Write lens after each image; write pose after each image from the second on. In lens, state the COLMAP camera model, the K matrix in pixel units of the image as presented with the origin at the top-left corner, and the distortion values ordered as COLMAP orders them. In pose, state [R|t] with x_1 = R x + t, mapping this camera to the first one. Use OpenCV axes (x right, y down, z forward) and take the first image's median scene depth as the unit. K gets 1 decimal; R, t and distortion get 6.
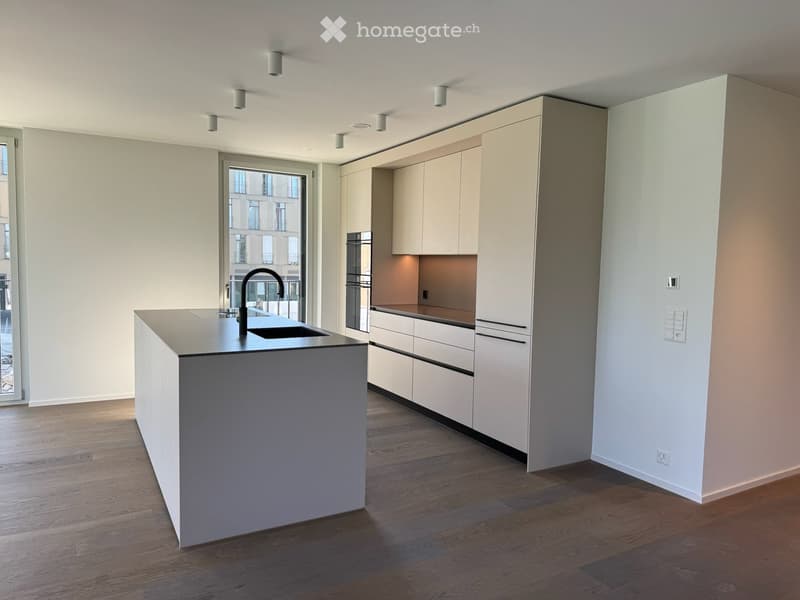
lens RADIAL K [[568.7, 0, 411.4], [0, 568.7, 301.8], [0, 0, 1]] dist [0.027700, -0.005449]
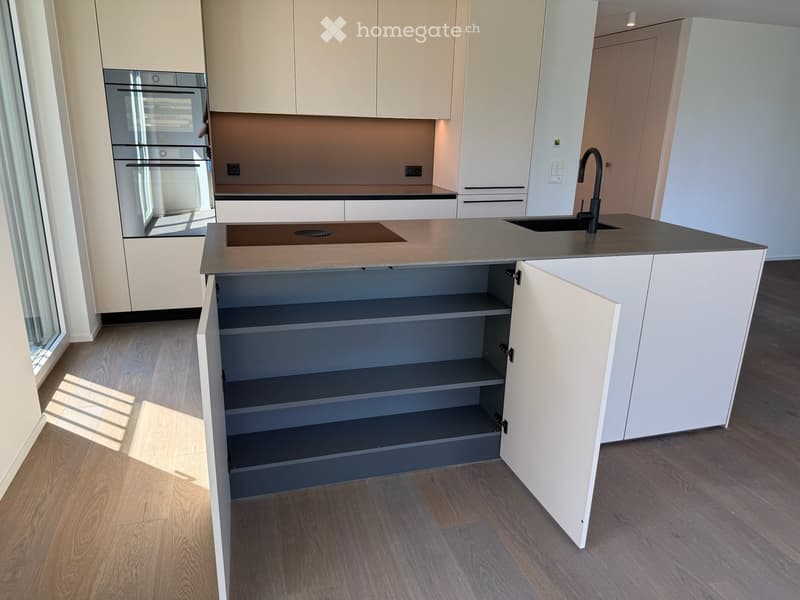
lens RADIAL K [[568.7, 0, 411.4], [0, 568.7, 301.8], [0, 0, 1]] dist [0.027700, -0.005449]
pose [[0.219317, -0.303352, 0.927296, -0.879821], [0.044442, 0.952555, 0.301104, -0.083059], [-0.974641, -0.024827, 0.222393, 0.813699]]
